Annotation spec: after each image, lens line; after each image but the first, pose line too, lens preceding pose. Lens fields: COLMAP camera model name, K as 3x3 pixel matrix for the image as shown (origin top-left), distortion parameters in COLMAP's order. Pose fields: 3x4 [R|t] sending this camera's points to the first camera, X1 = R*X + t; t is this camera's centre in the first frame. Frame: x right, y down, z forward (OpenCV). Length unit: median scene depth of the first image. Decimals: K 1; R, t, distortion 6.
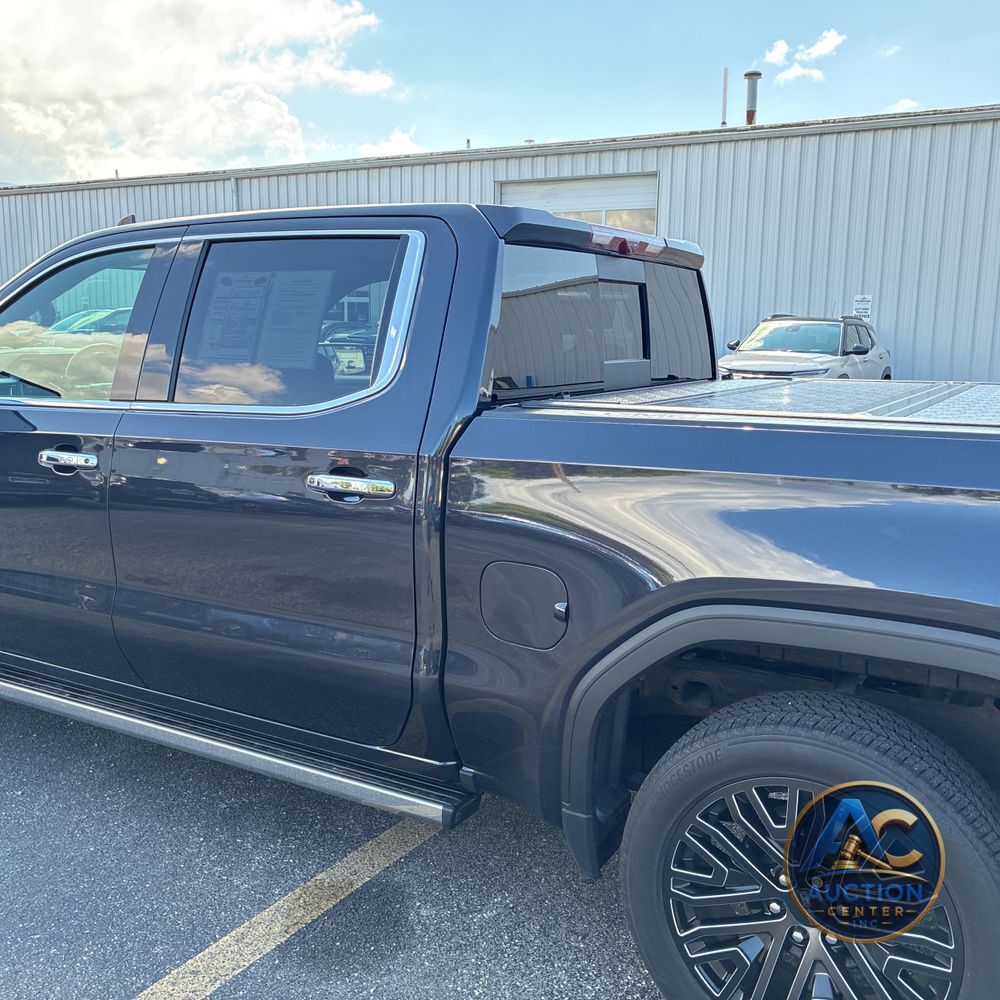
lens RADIAL K [[1000.8, 0, 520.6], [0, 1000.8, 494.6], [0, 0, 1]] dist [0.018511, 0.006524]
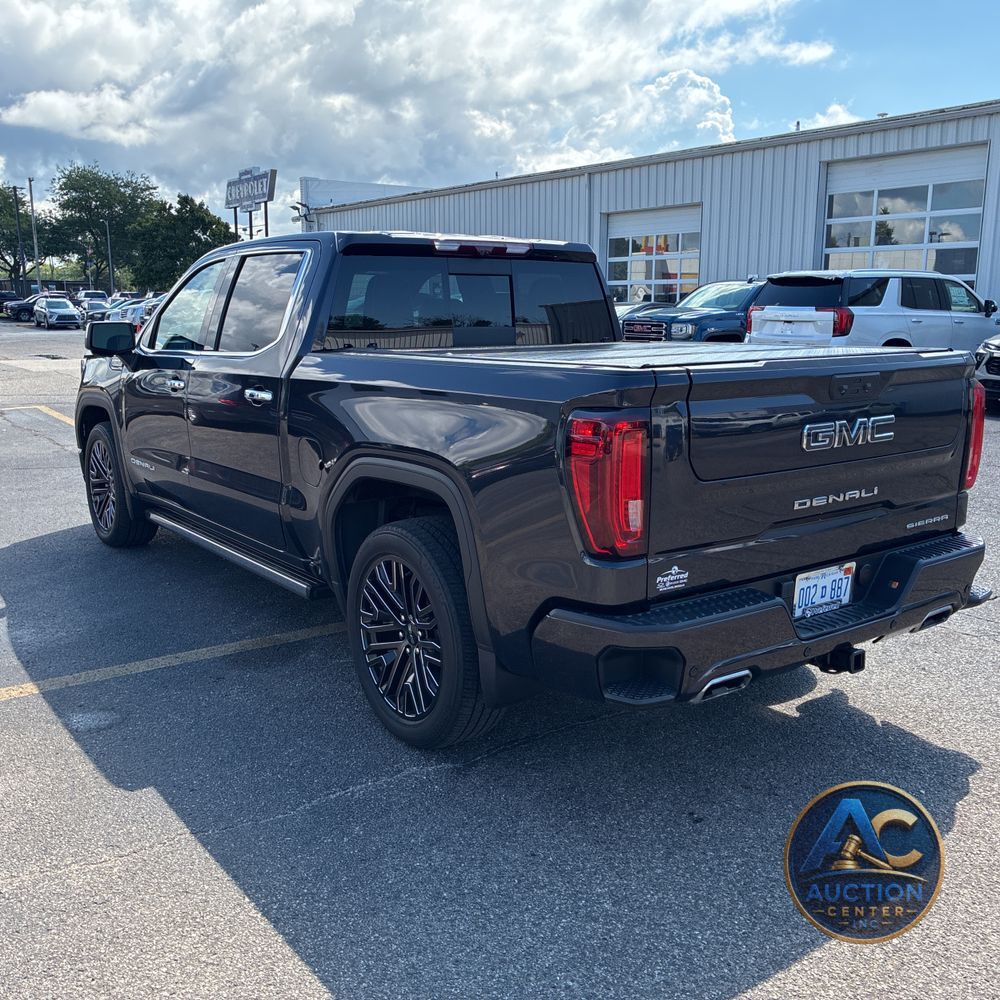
lens RADIAL K [[995.7, 0, 508.9], [0, 995.7, 495.8], [0, 0, 1]] dist [0.021446, -0.023752]
pose [[0.914077, 0.066687, -0.400021, 0.076687], [-0.058530, 0.997754, 0.032587, 0.006631], [0.401296, -0.006374, 0.915926, -0.035116]]
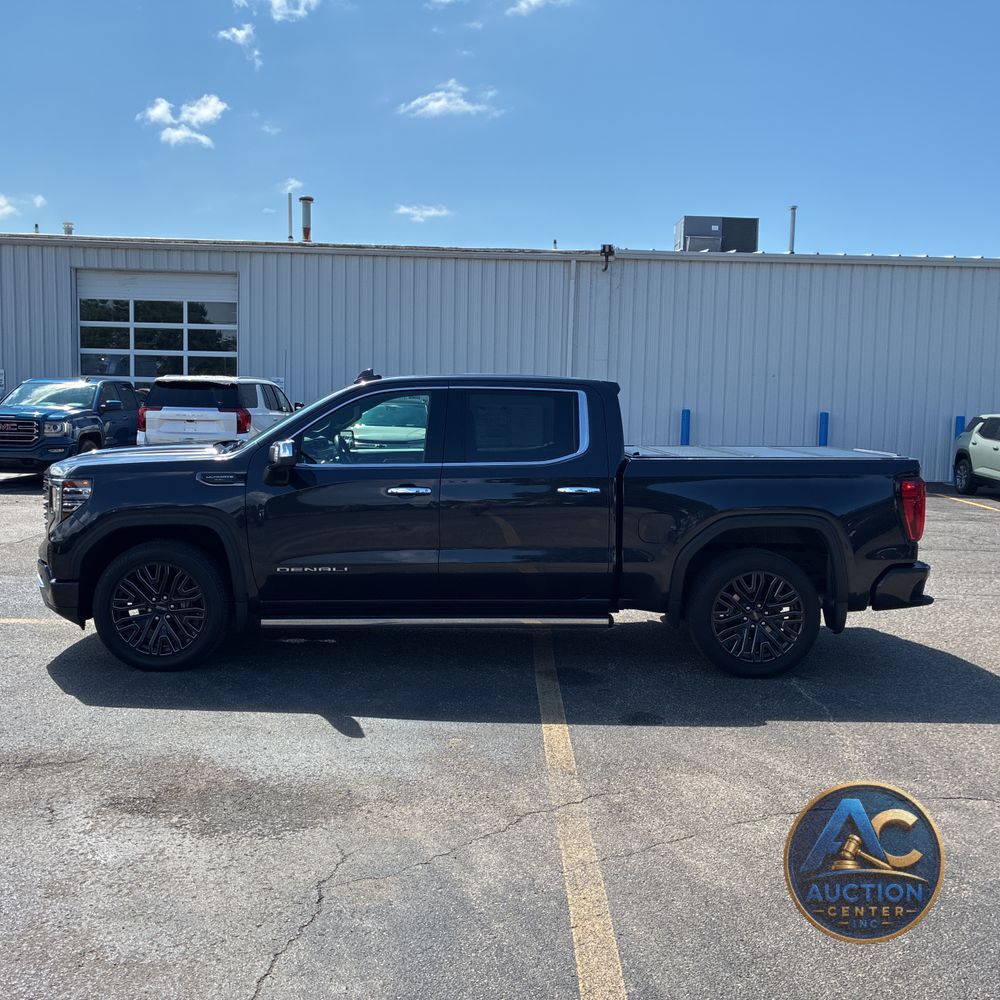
lens RADIAL K [[995.7, 0, 508.9], [0, 995.7, 495.8], [0, 0, 1]] dist [0.021446, -0.023752]
pose [[0.856970, -0.042954, 0.513574, -0.123373], [0.076634, 0.996063, -0.044567, 0.007955], [-0.509637, 0.077549, 0.856887, -0.083926]]
